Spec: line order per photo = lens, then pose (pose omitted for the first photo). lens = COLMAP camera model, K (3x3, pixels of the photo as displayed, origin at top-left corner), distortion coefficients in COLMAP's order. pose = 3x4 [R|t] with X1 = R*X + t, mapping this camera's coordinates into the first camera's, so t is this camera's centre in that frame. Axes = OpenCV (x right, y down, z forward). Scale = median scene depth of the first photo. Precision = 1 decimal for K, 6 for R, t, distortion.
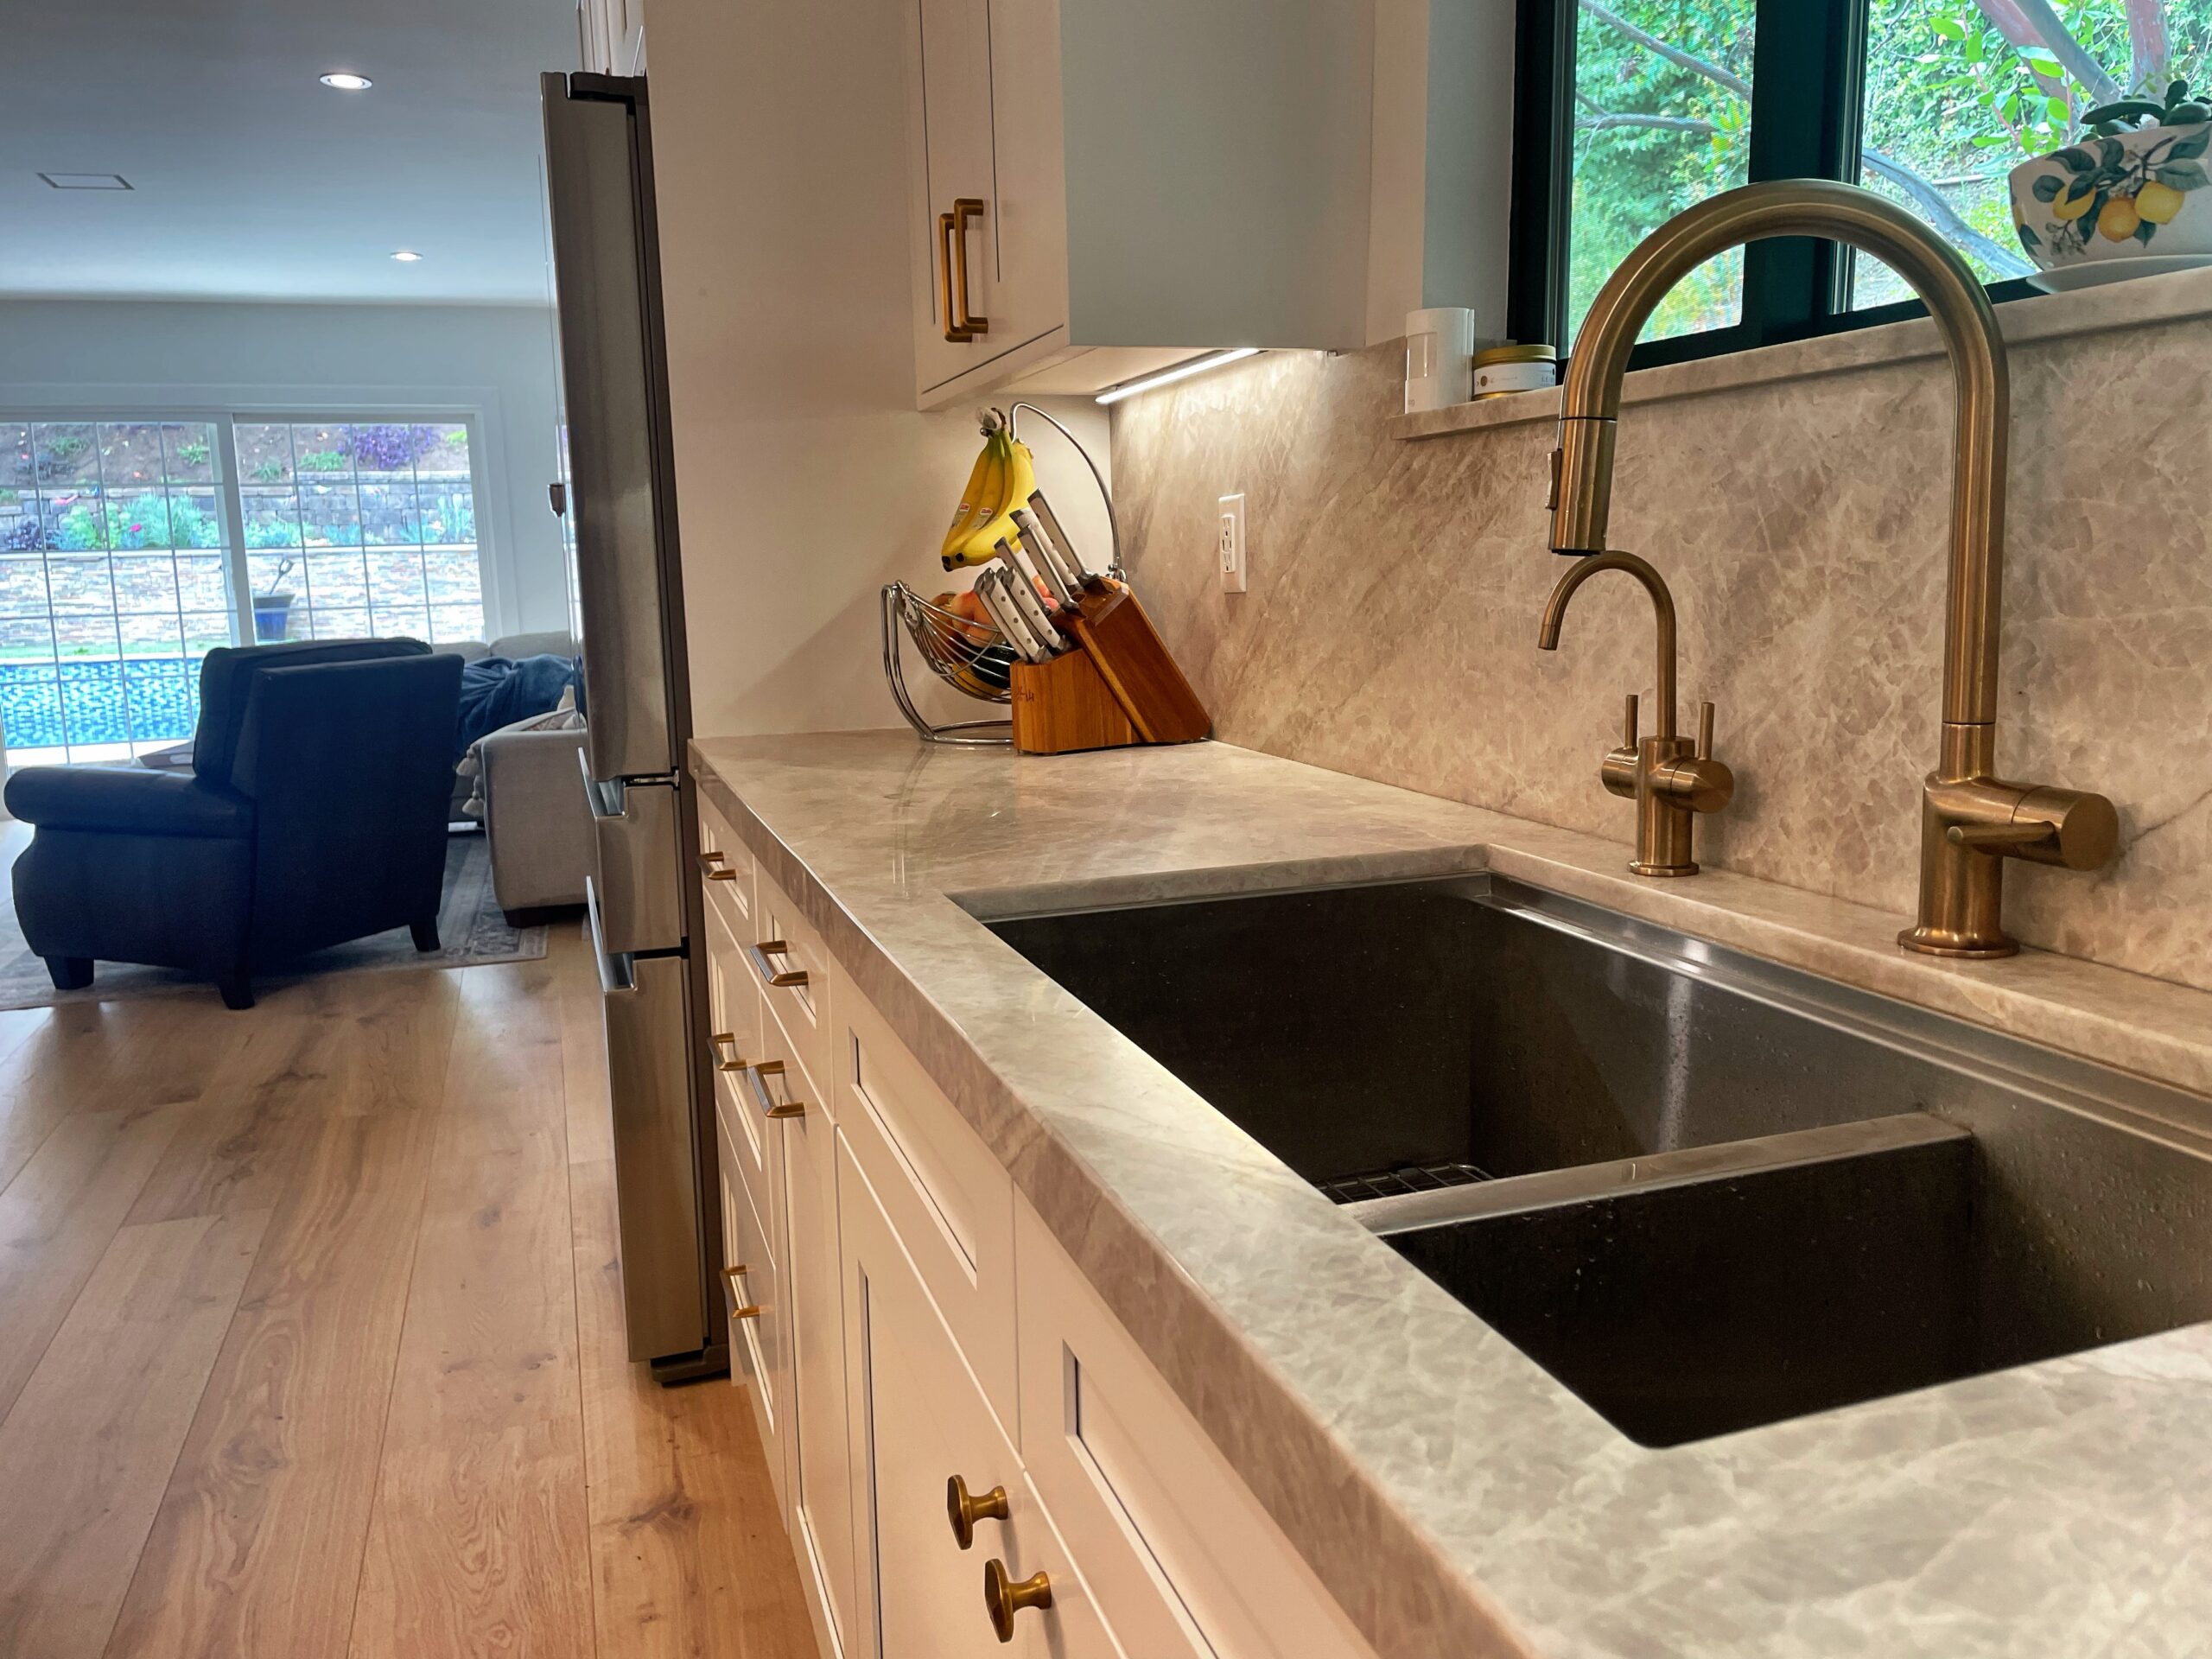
lens RADIAL K [[1675.4, 0, 1090.5], [0, 1675.4, 813.7], [0, 0, 1]] dist [0.069357, -0.008947]
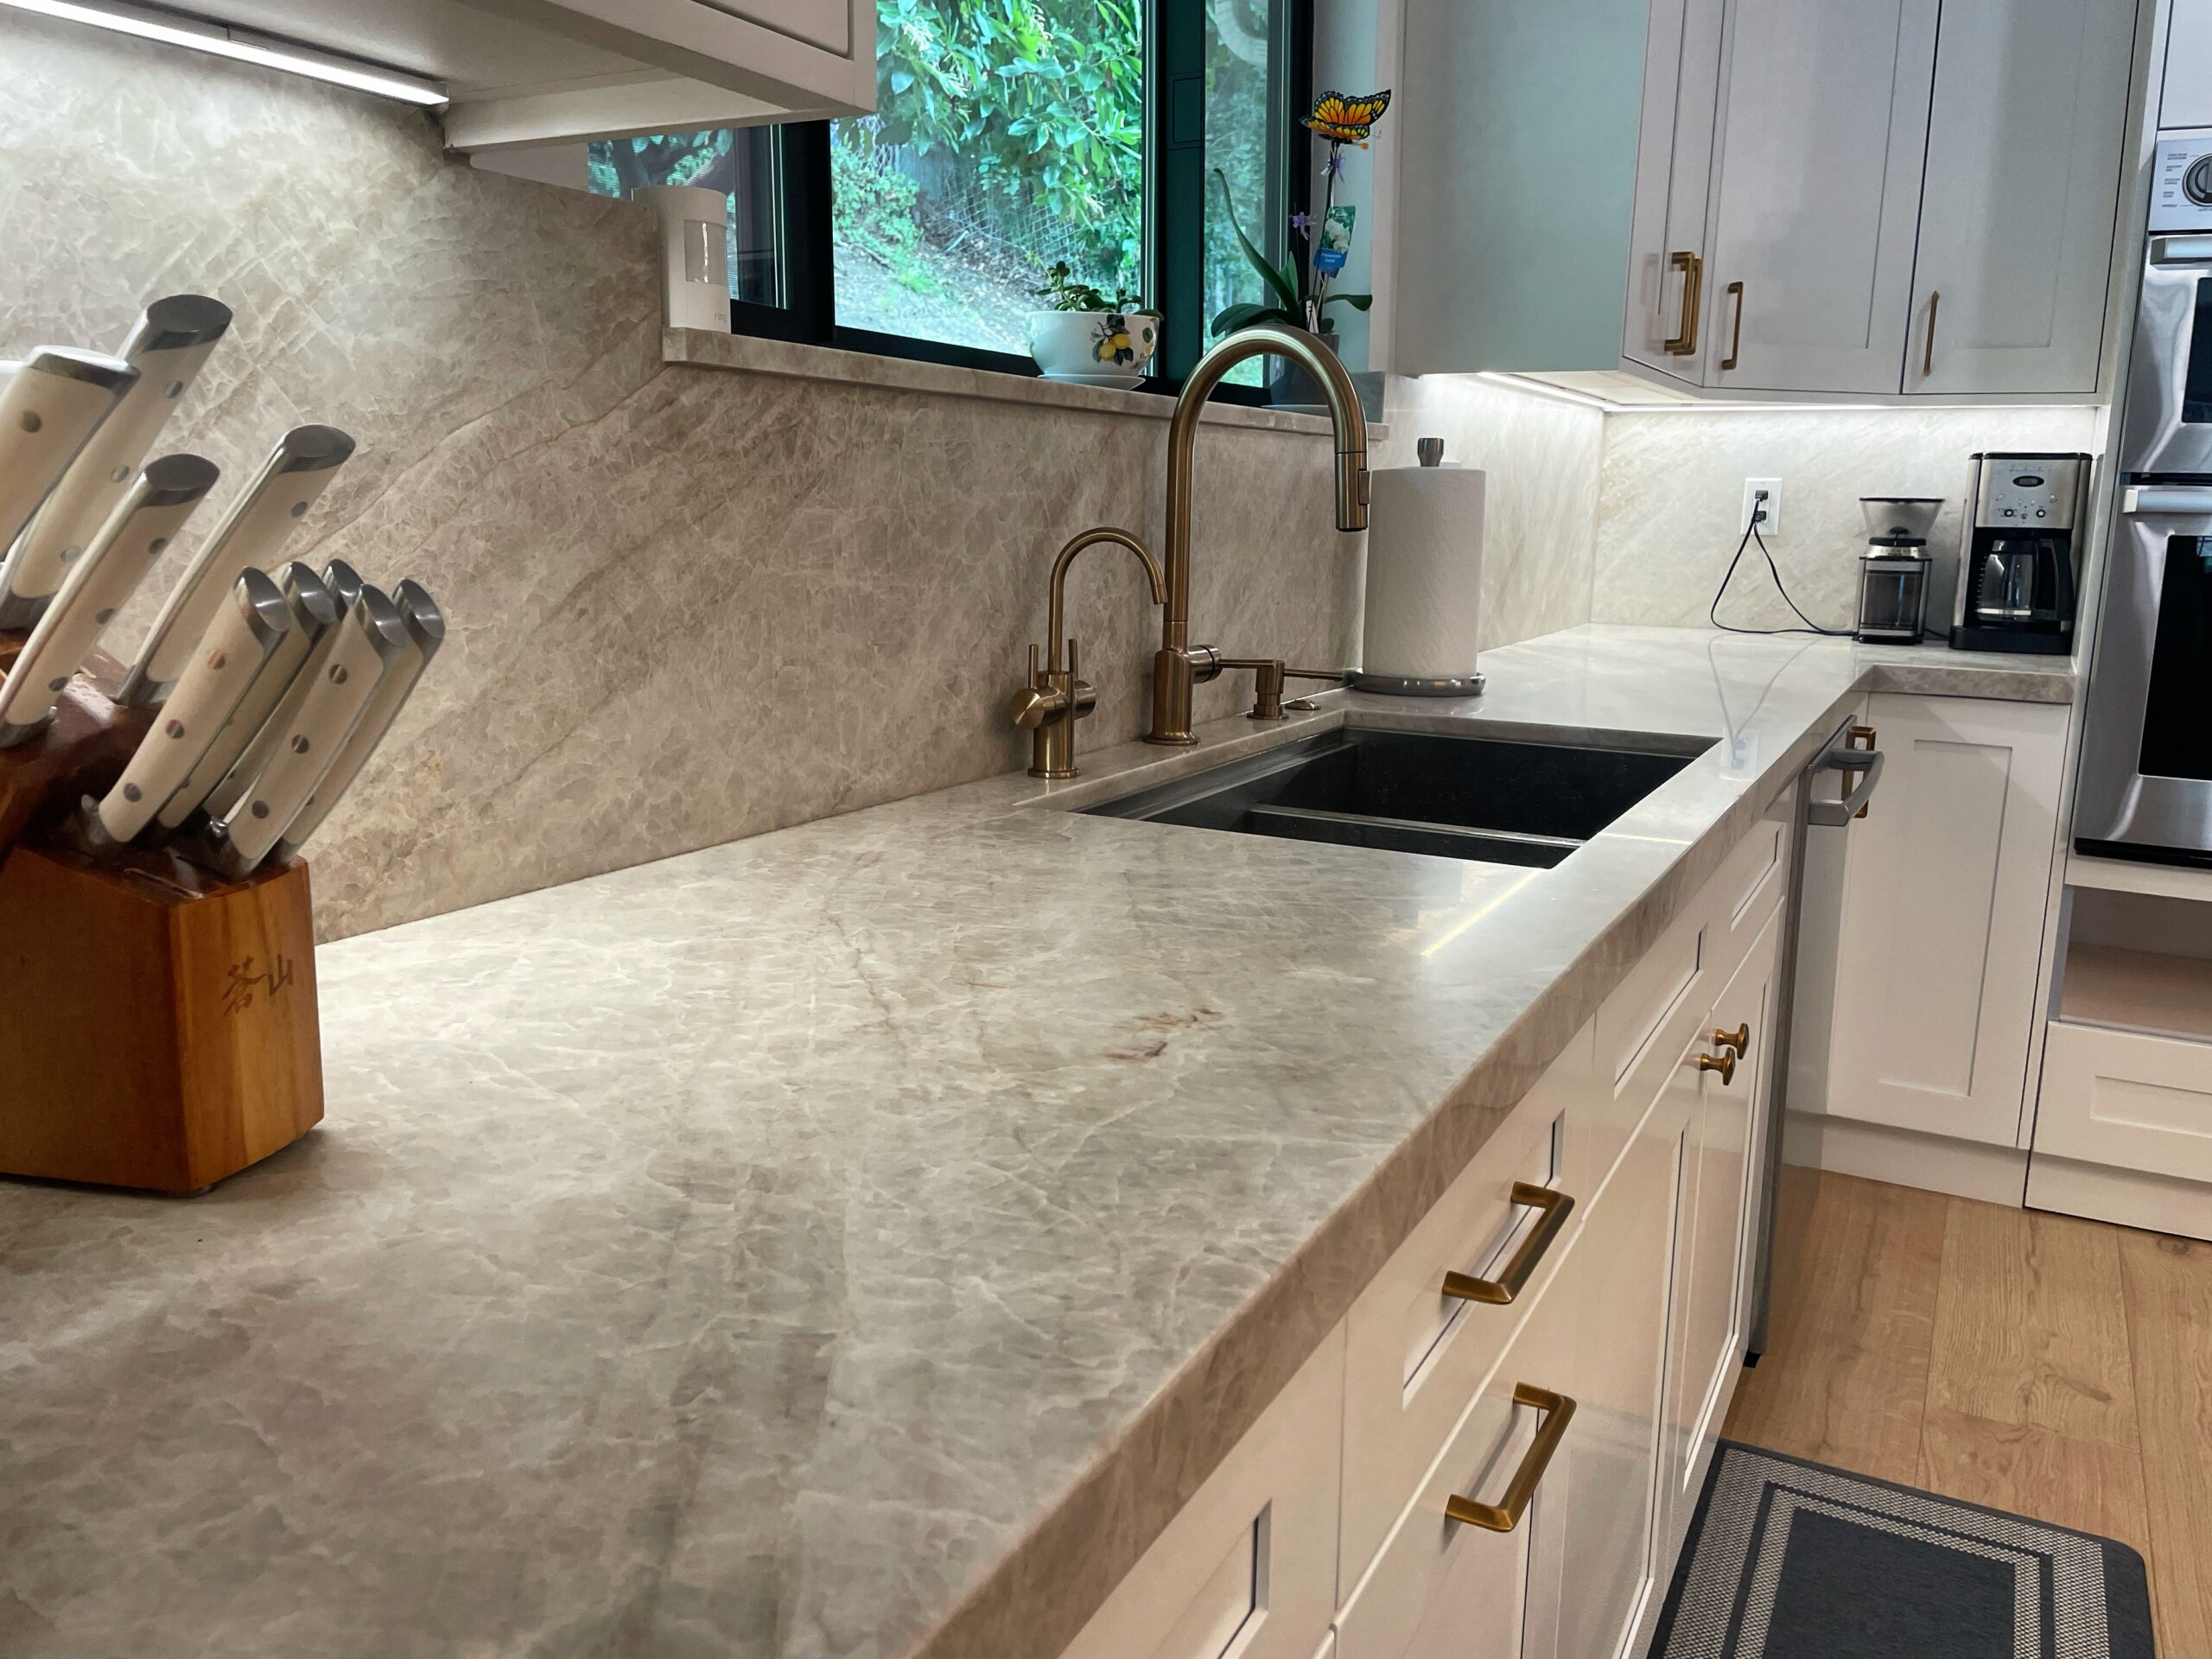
lens RADIAL K [[1675.4, 0, 1091.5], [0, 1675.4, 845.3], [0, 0, 1]] dist [0.069357, -0.008947]
pose [[-0.683821, -0.111512, 0.721079, -0.505586], [0.130916, 0.953464, 0.271600, -0.214149], [-0.717810, 0.280126, -0.637400, 1.494940]]
